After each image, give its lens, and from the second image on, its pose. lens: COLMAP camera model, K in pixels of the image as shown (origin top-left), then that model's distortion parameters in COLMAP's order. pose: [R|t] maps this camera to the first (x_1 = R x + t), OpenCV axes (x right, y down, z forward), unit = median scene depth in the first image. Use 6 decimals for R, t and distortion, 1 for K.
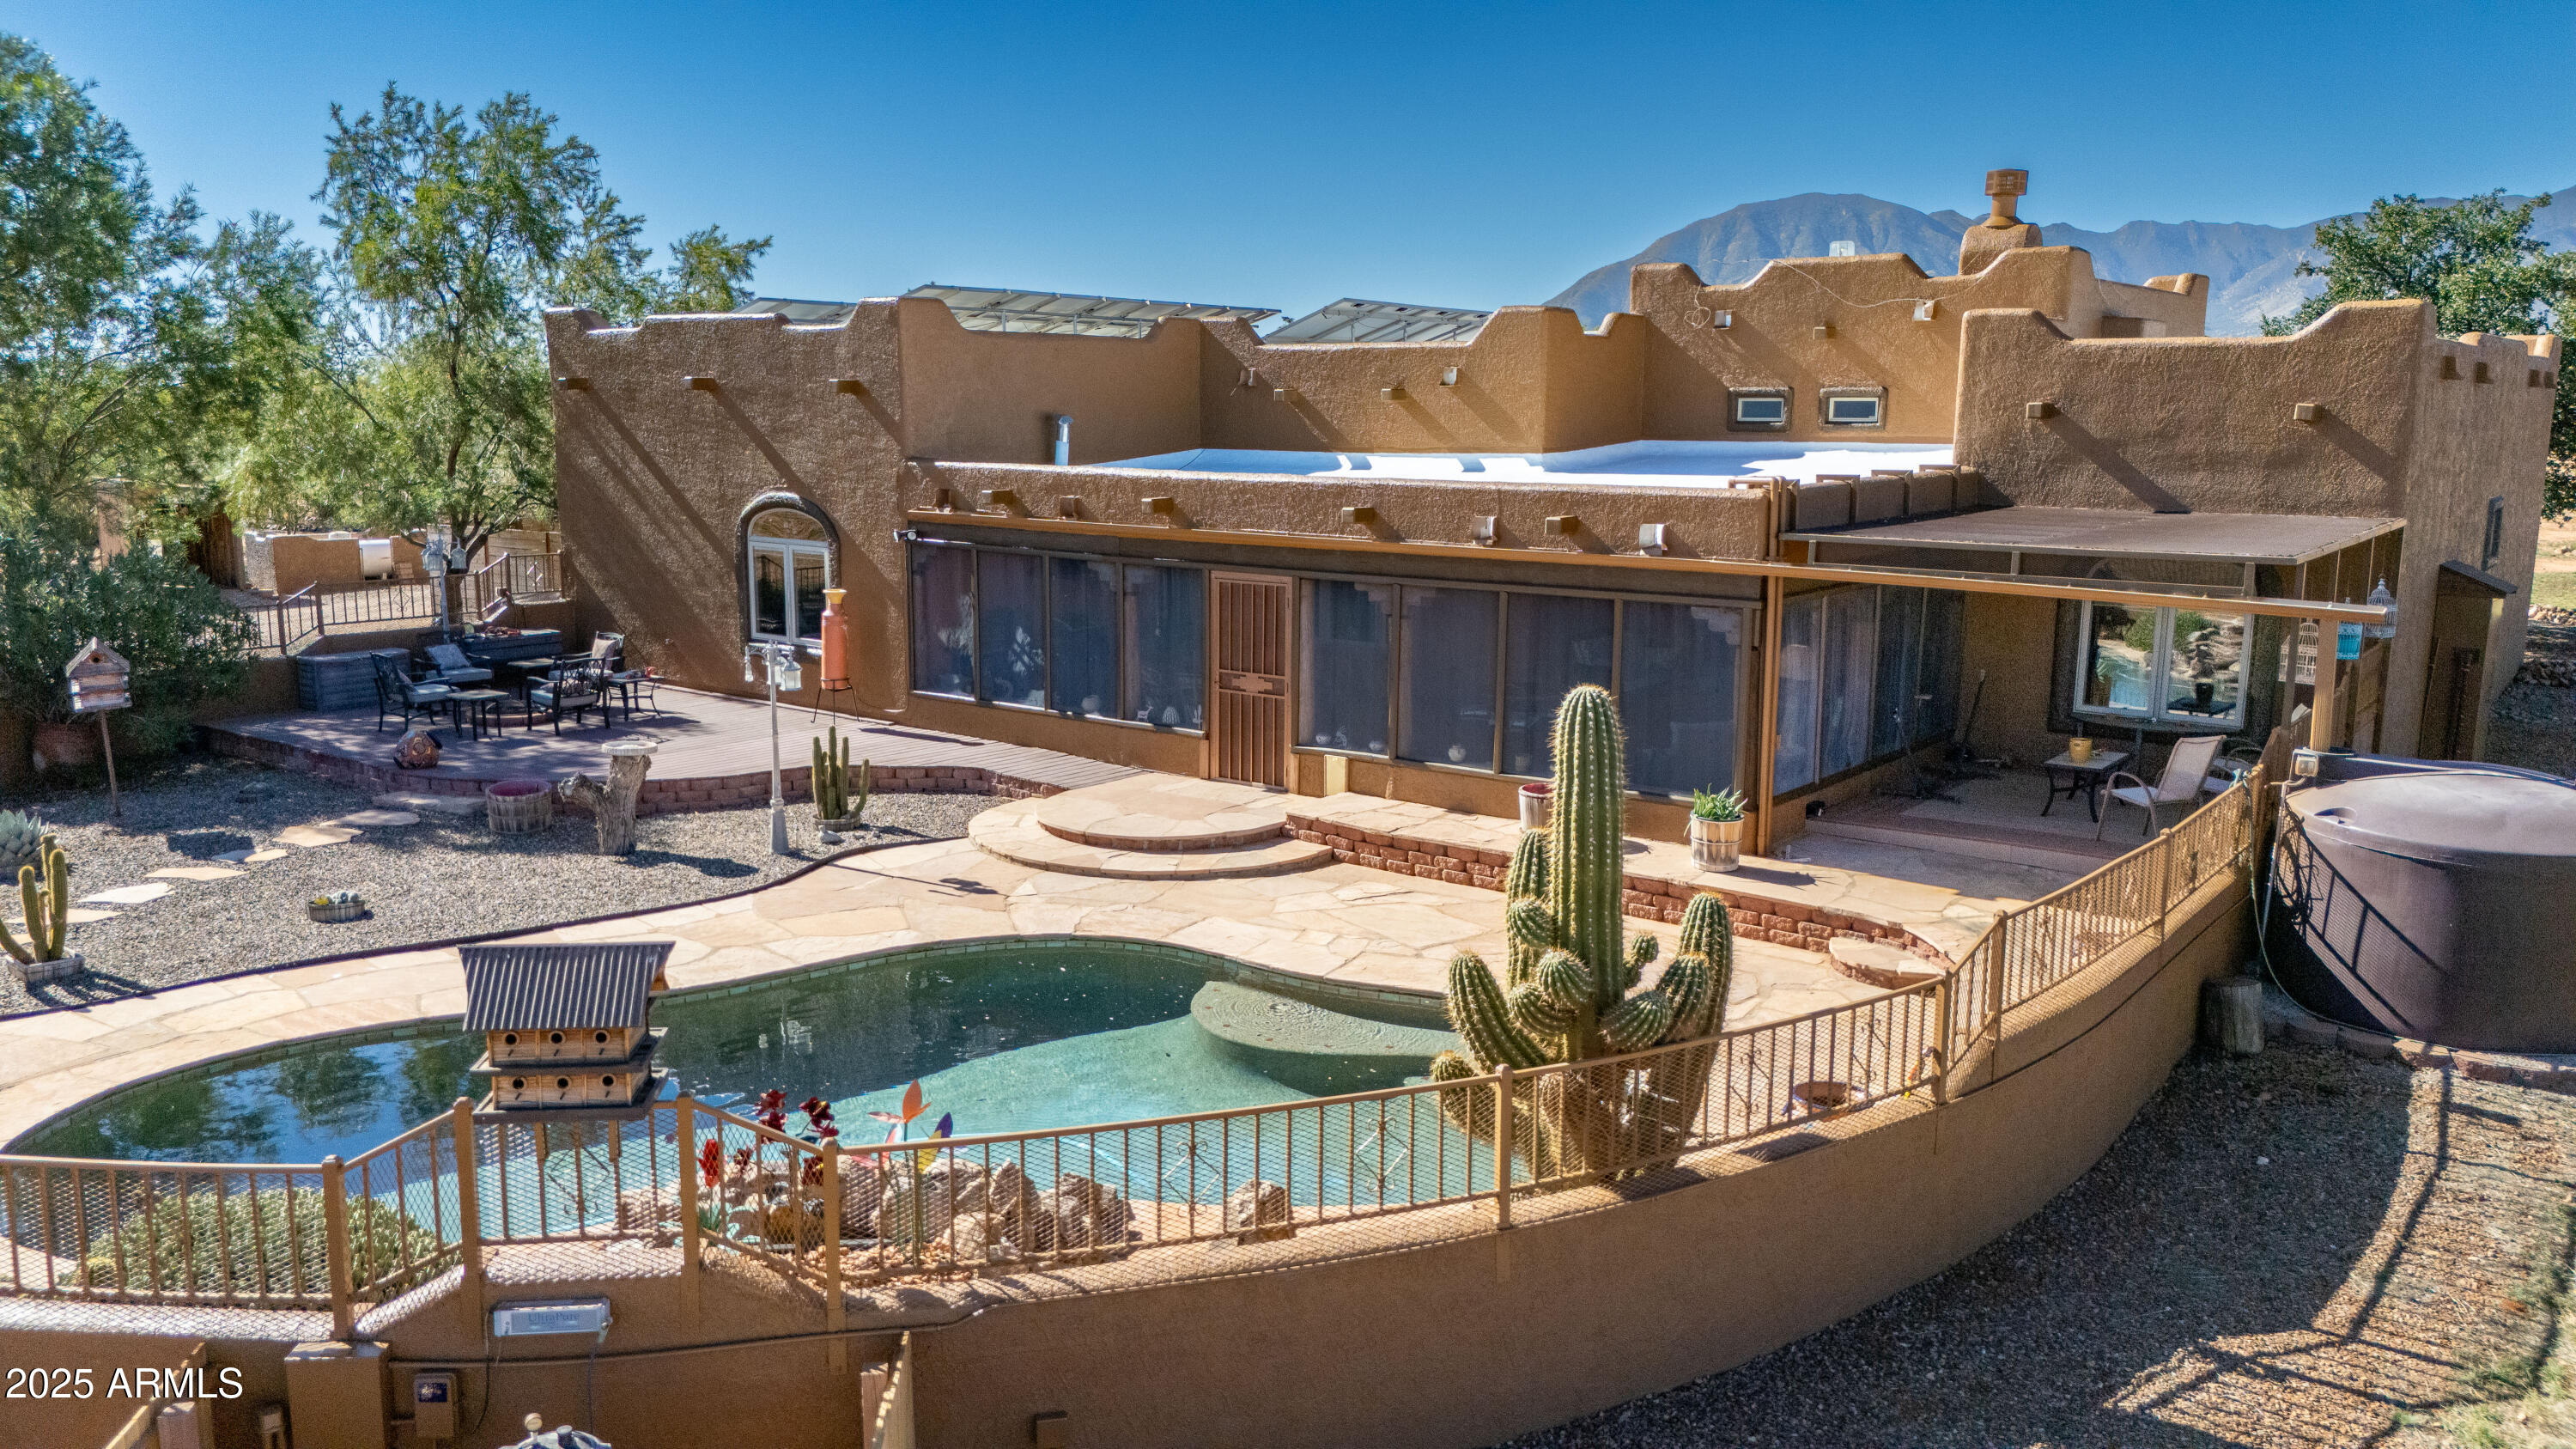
lens RADIAL K [[1894.4, 0, 1302.6], [0, 1894.4, 728.9], [0, 0, 1]] dist [0.054739, -0.029897]
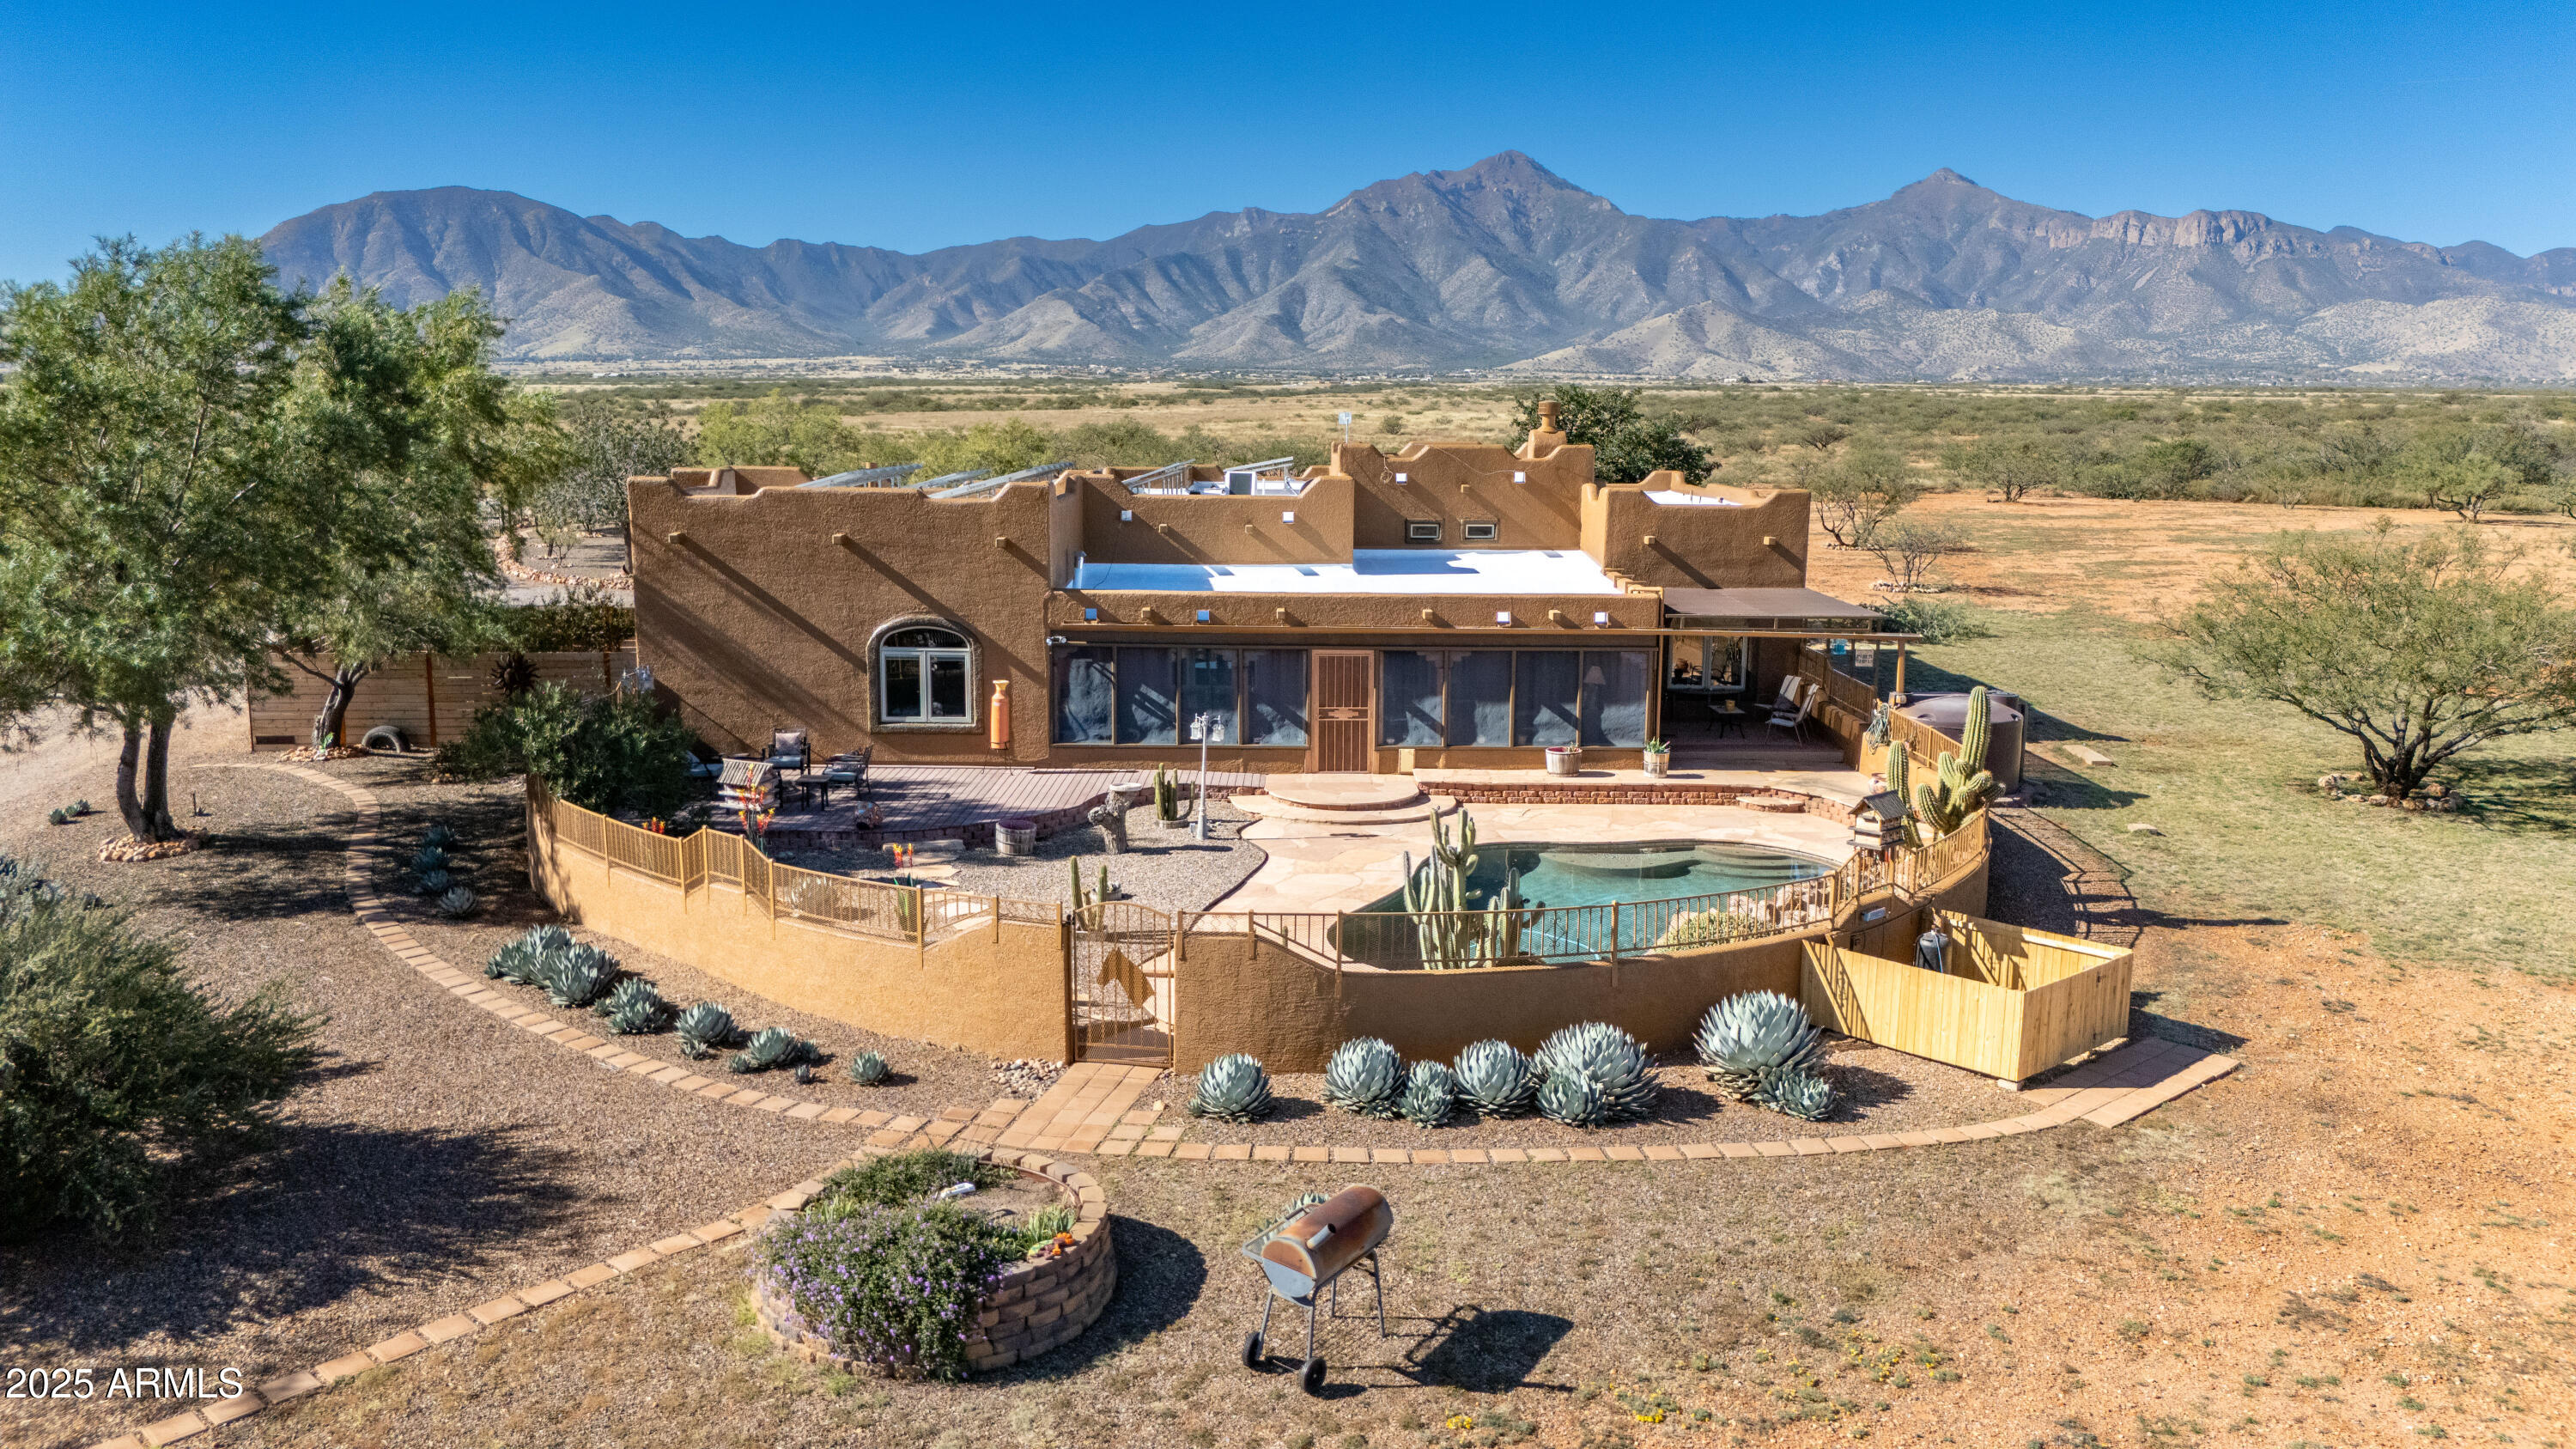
lens RADIAL K [[1894.4, 0, 1302.6], [0, 1894.4, 728.9], [0, 0, 1]] dist [0.054739, -0.029897]
pose [[0.789552, -0.098476, 0.605731, -1.274540], [0.100102, 0.994488, 0.031197, -0.078190], [-0.605464, 0.036003, 0.795058, -0.397963]]
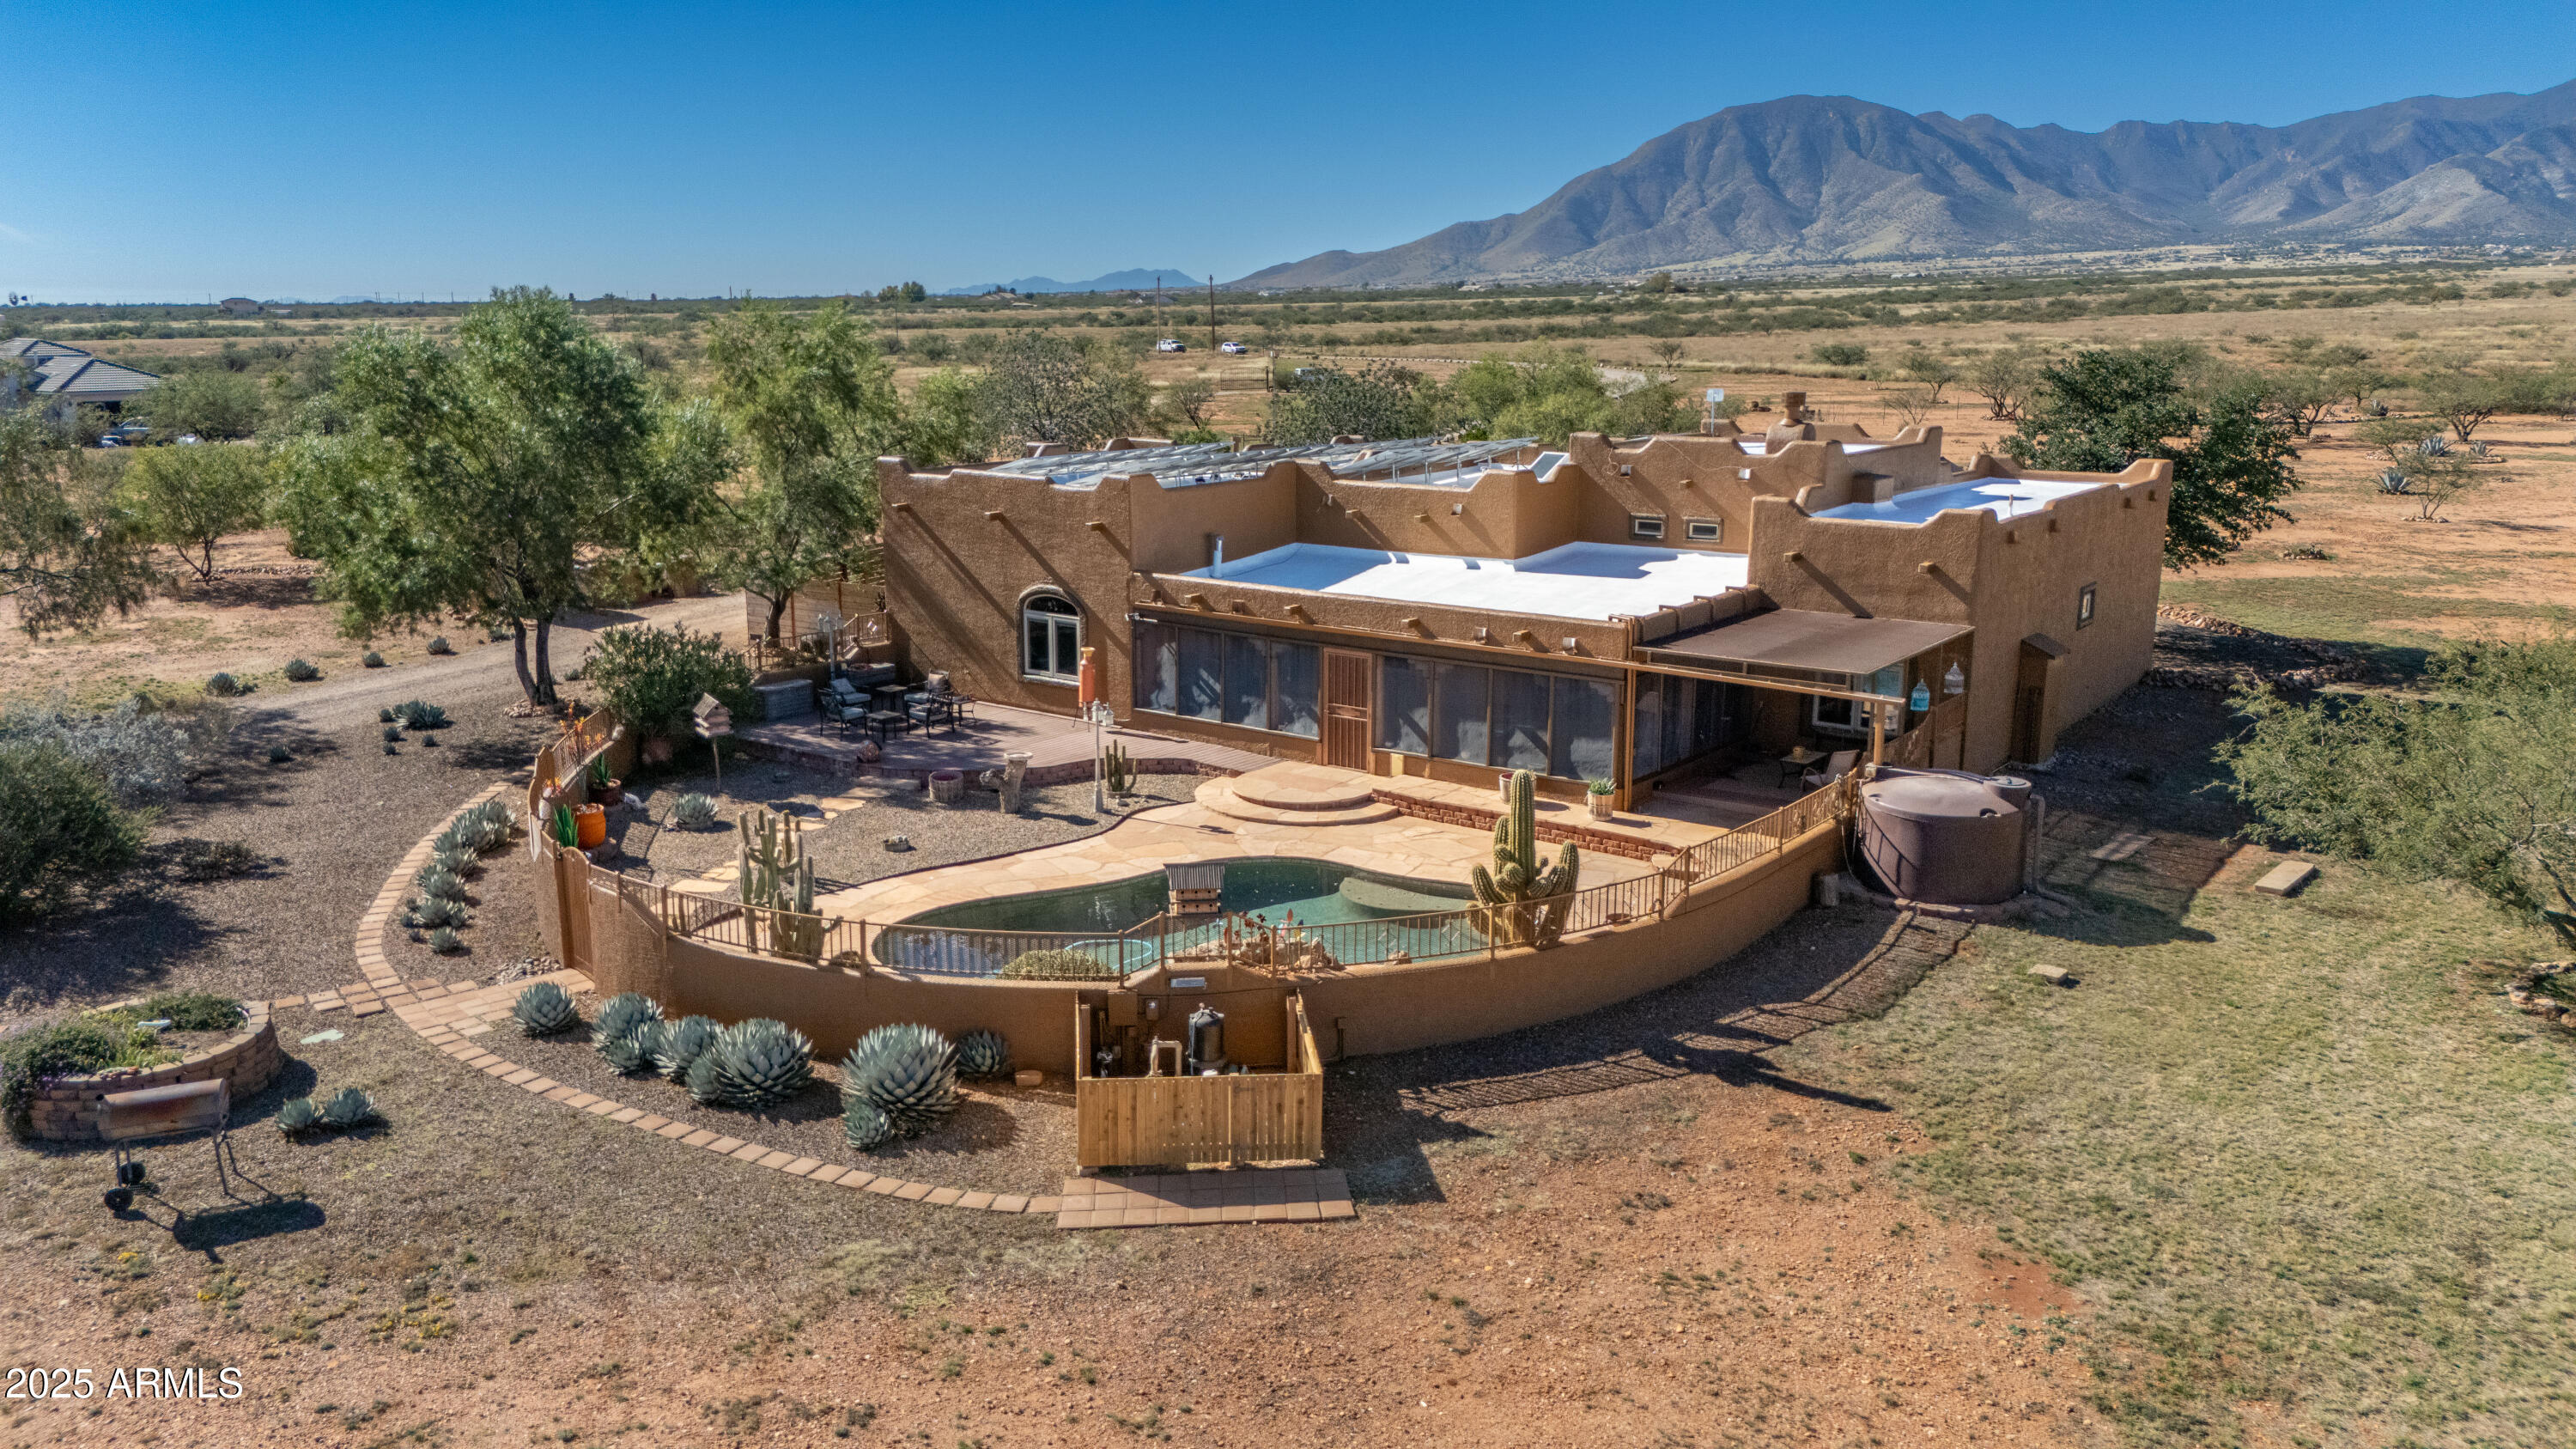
lens RADIAL K [[1894.4, 0, 1302.6], [0, 1894.4, 728.9], [0, 0, 1]] dist [0.054739, -0.029897]
pose [[0.999948, -0.006792, 0.007615, -0.096213], [0.006428, 0.998879, 0.046907, -0.106003], [-0.007925, -0.046856, 0.998870, -0.883934]]
